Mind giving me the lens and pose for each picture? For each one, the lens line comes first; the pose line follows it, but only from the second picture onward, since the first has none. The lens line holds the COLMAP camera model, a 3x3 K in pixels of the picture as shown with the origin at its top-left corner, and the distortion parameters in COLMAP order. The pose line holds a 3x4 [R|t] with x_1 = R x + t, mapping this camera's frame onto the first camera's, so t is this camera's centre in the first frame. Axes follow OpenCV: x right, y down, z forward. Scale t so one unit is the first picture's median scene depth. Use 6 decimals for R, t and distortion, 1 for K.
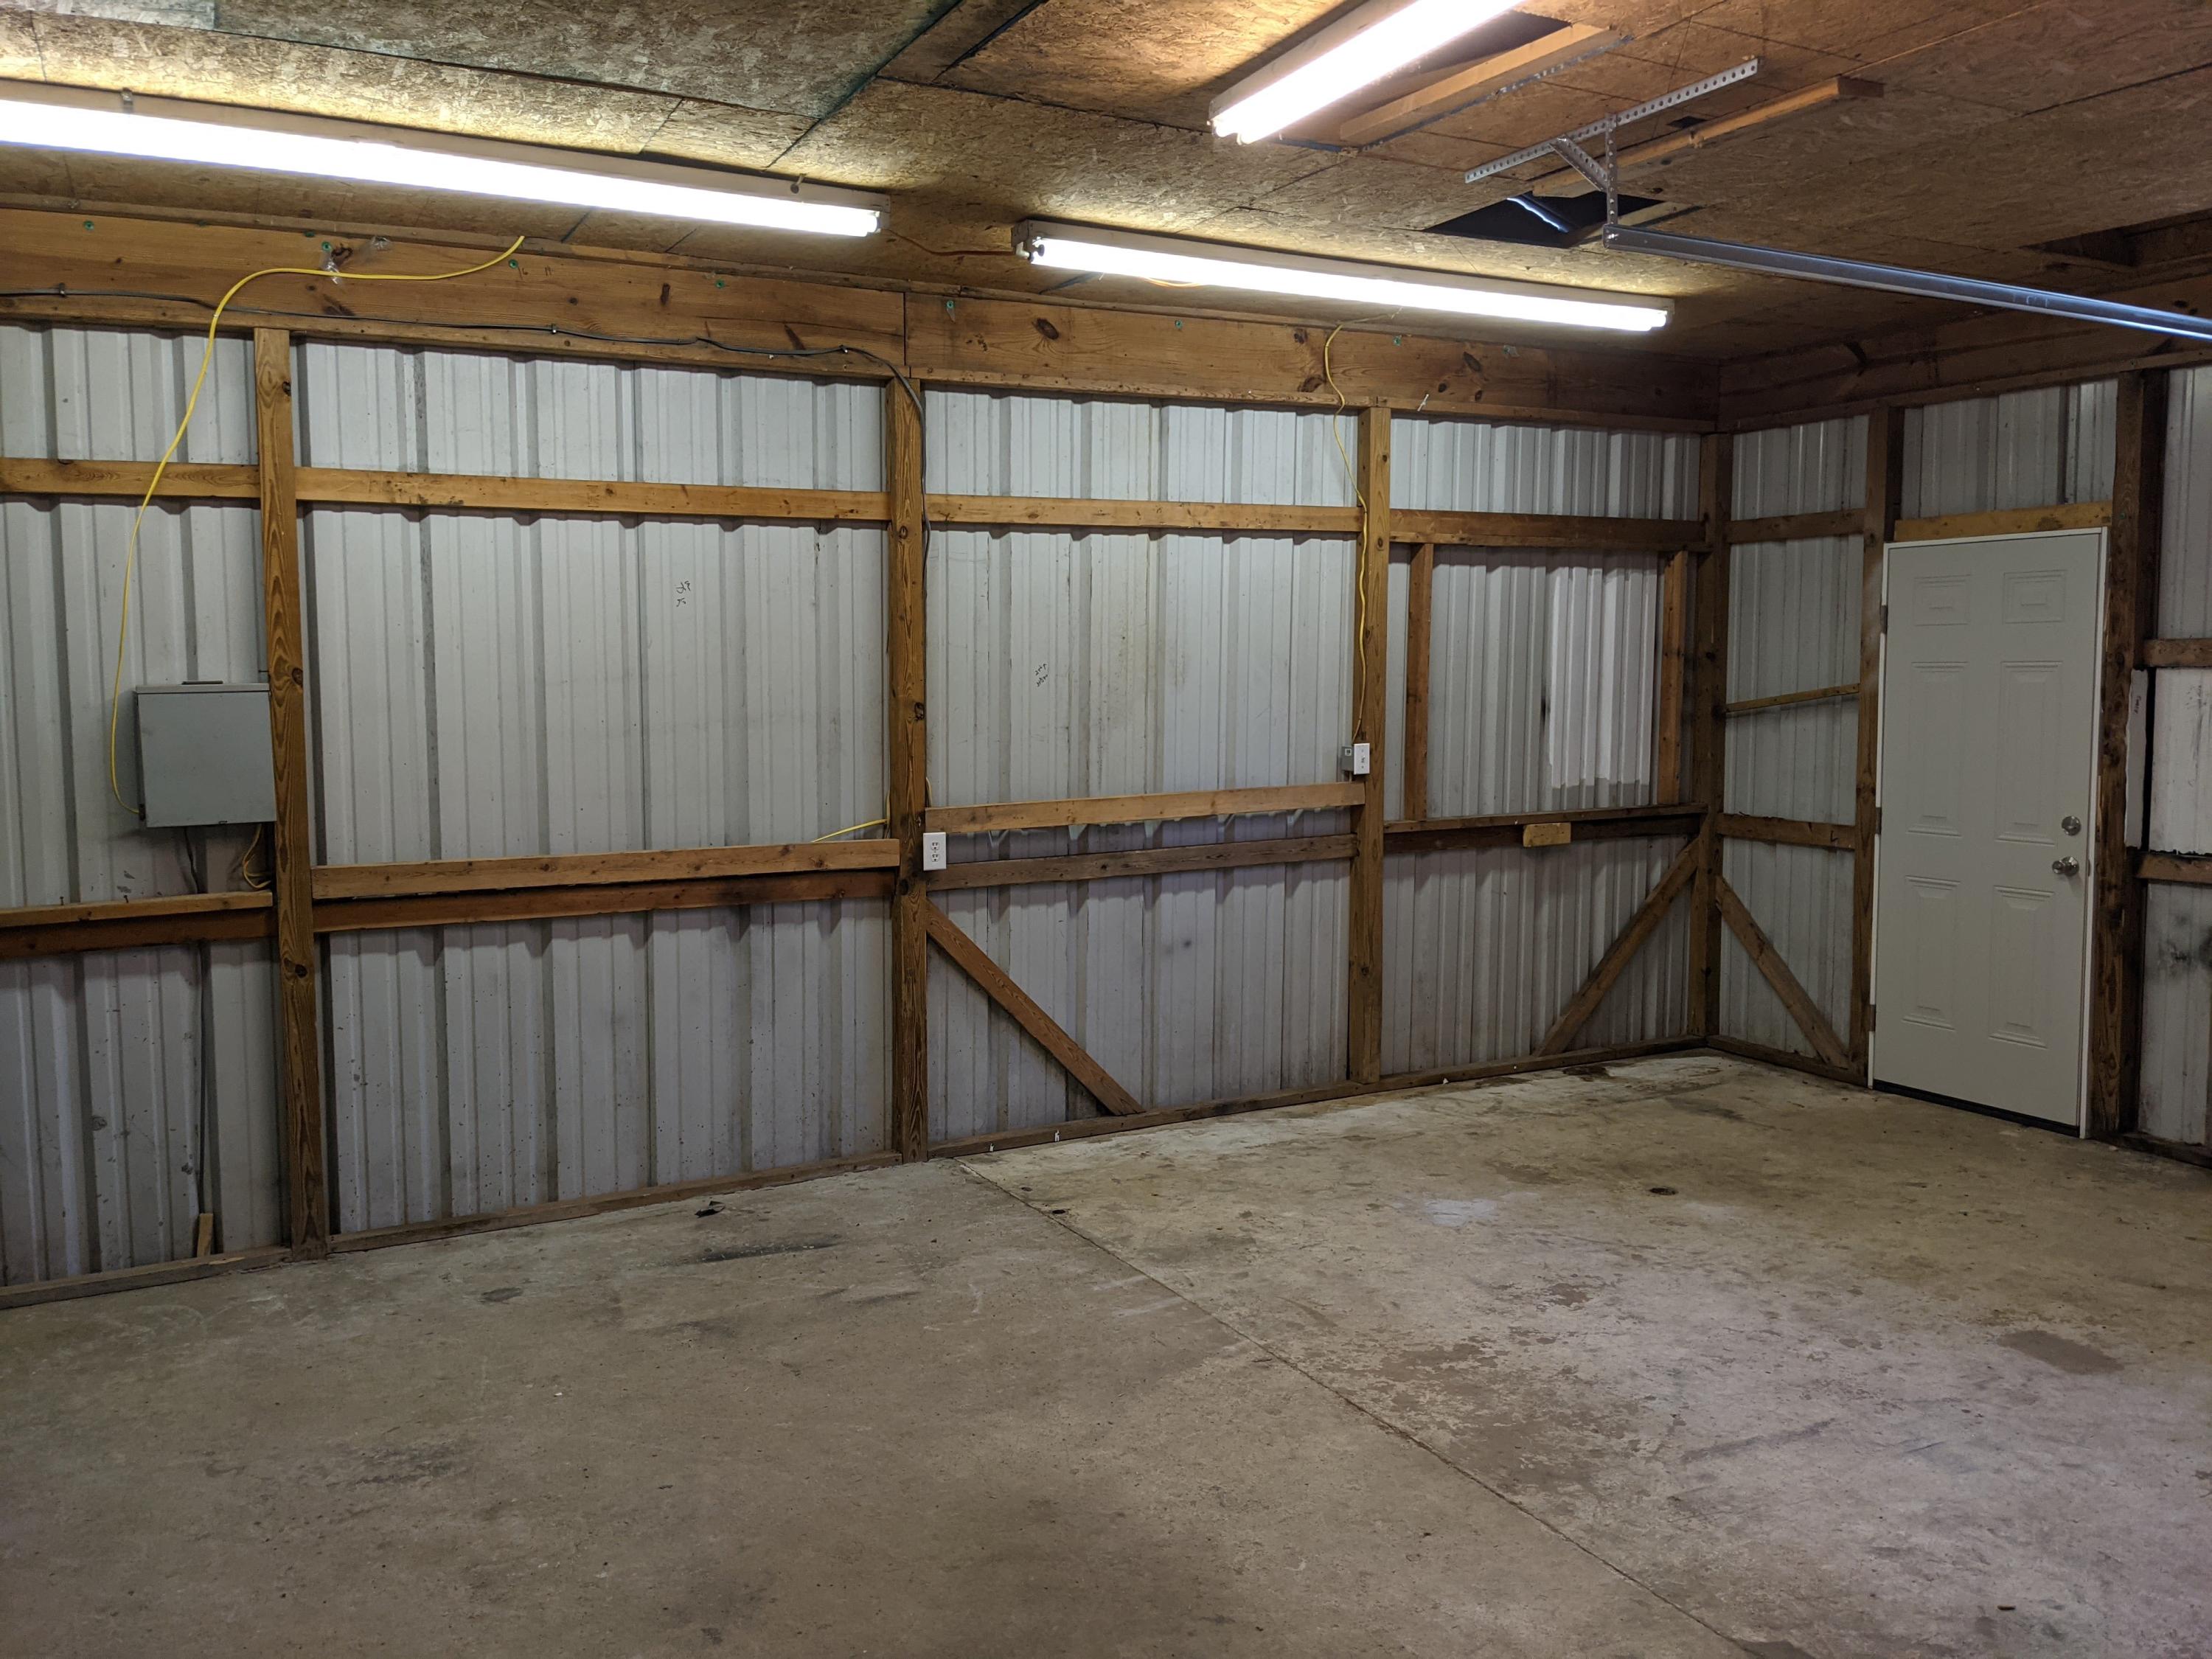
lens RADIAL K [[1741.1, 0, 1116.0], [0, 1741.1, 825.3], [0, 0, 1]] dist [0.058362, -0.093001]
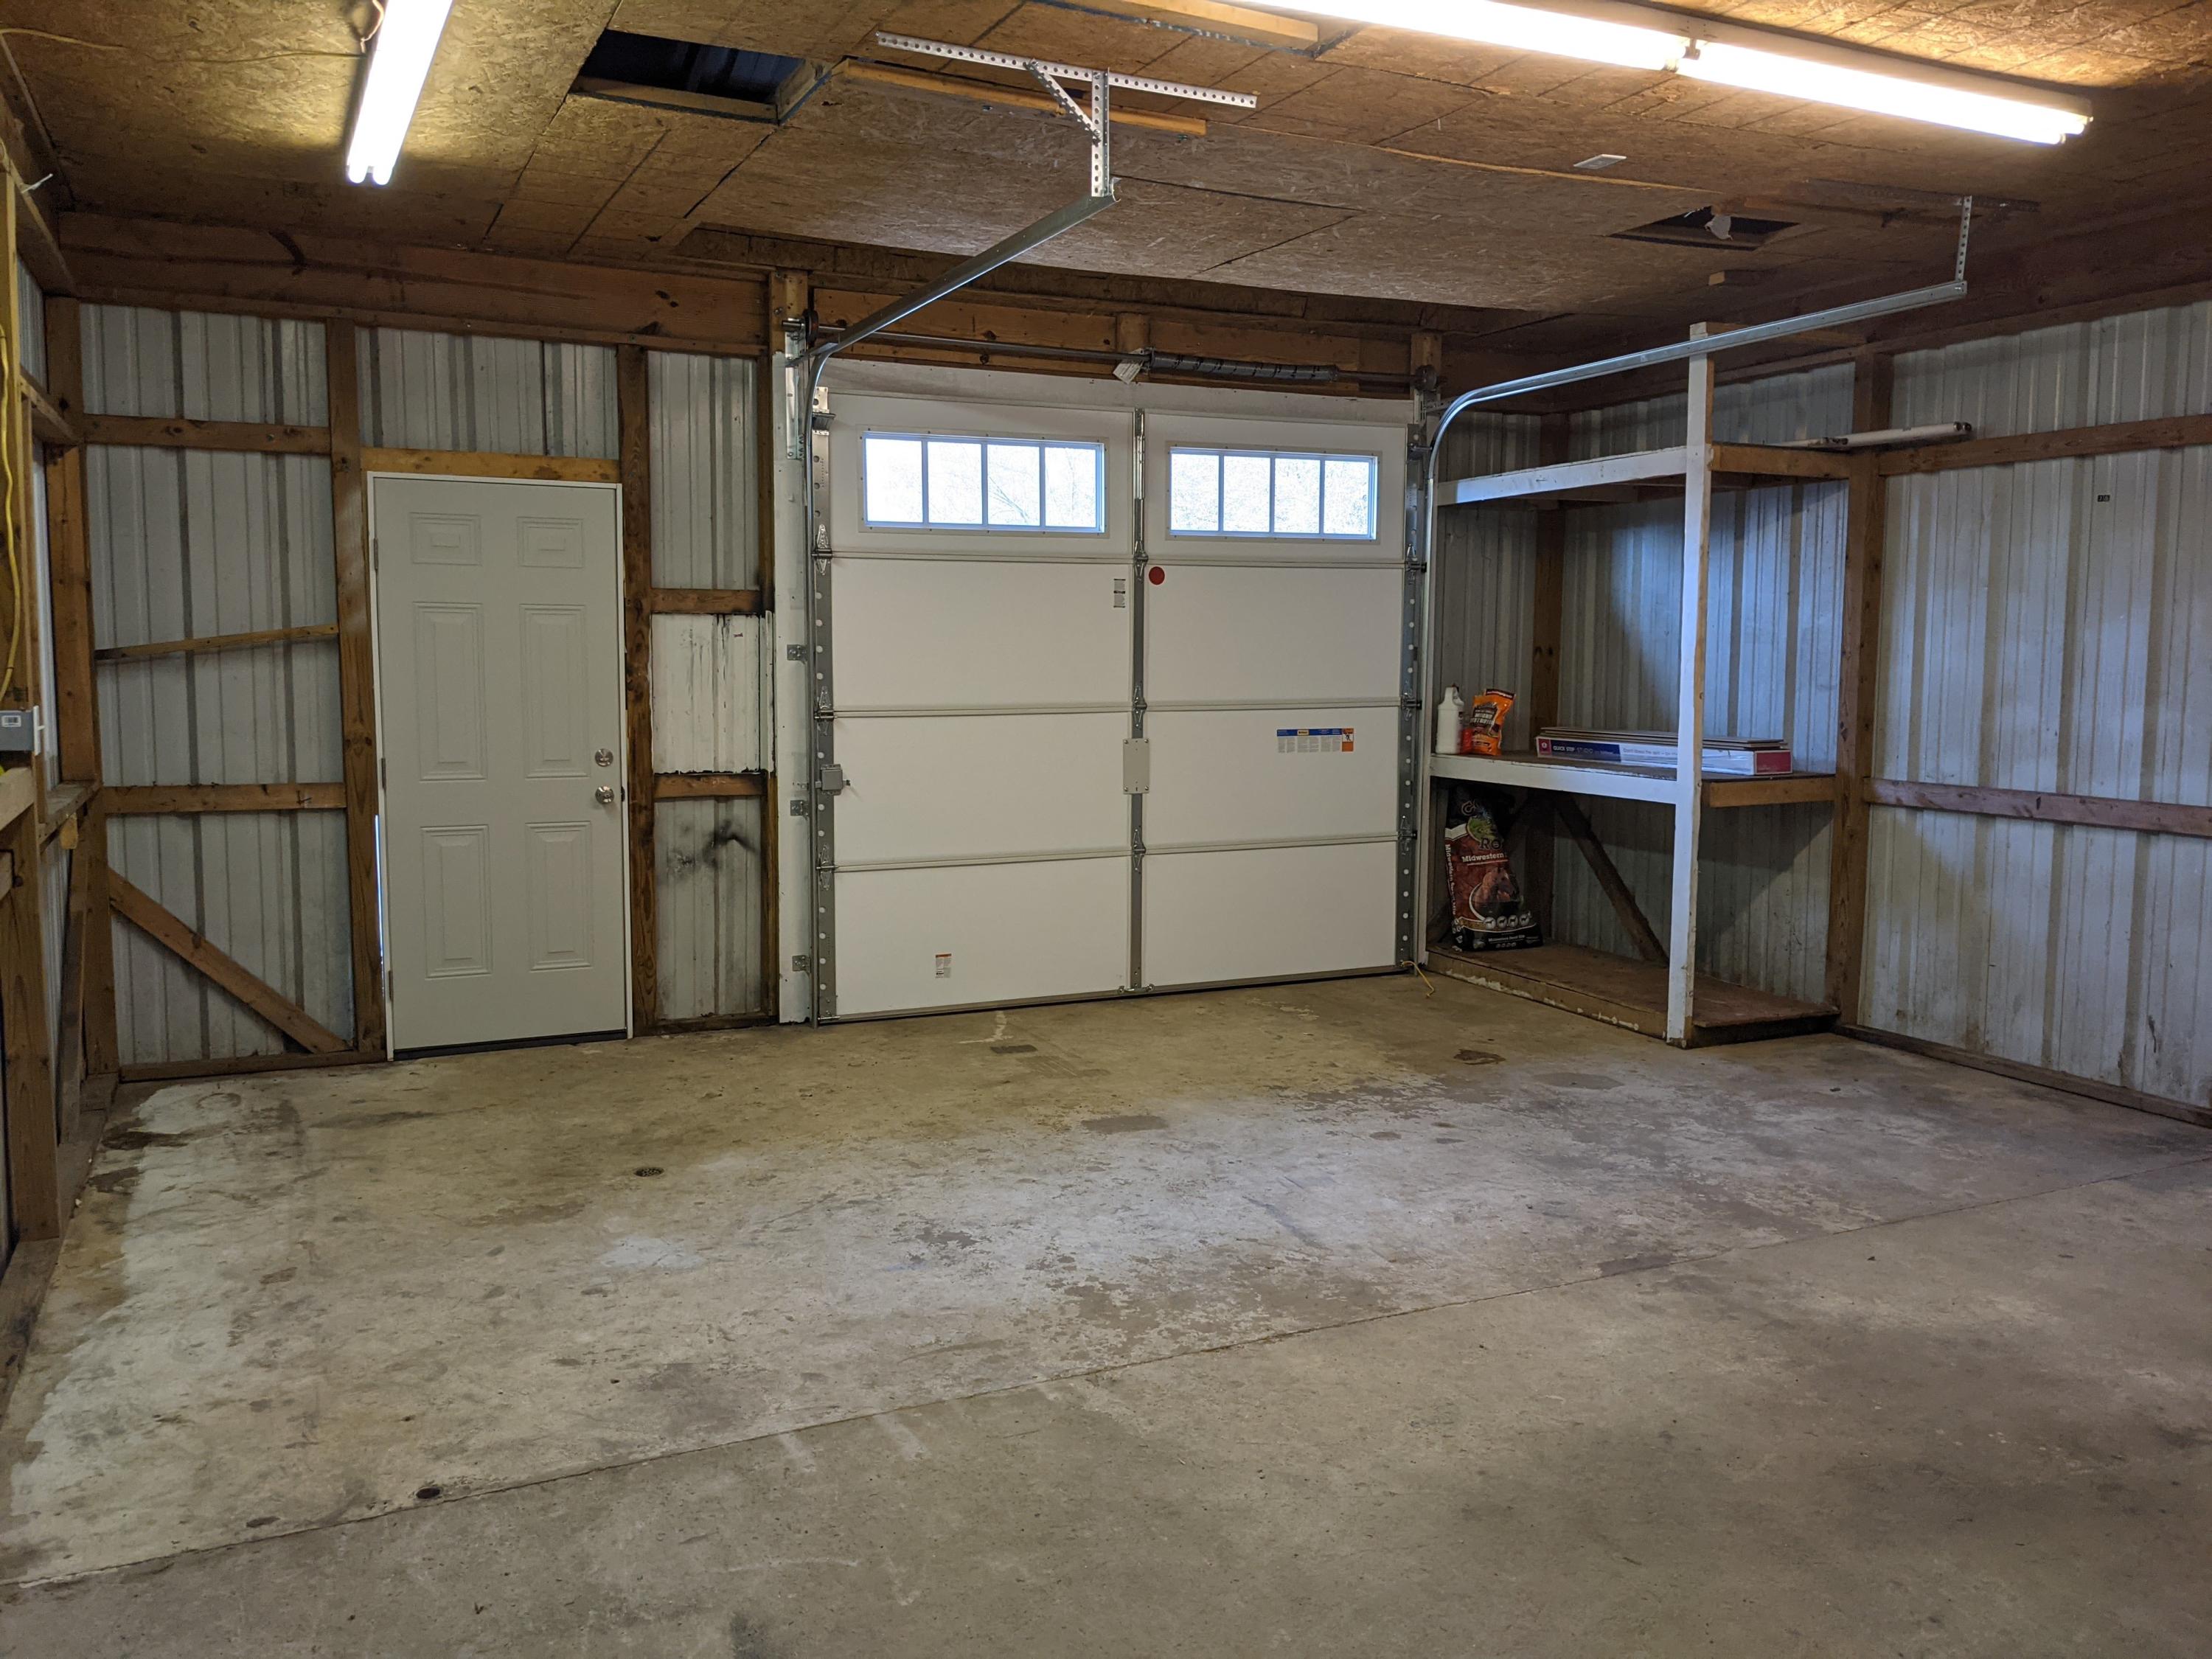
lens RADIAL K [[1741.1, 0, 1103.3], [0, 1741.1, 829.2], [0, 0, 1]] dist [0.058362, -0.093001]
pose [[0.049382, -0.103926, 0.993358, -0.576834], [0.078902, 0.991869, 0.099848, -0.043689], [-0.995658, 0.073448, 0.057181, 0.699873]]
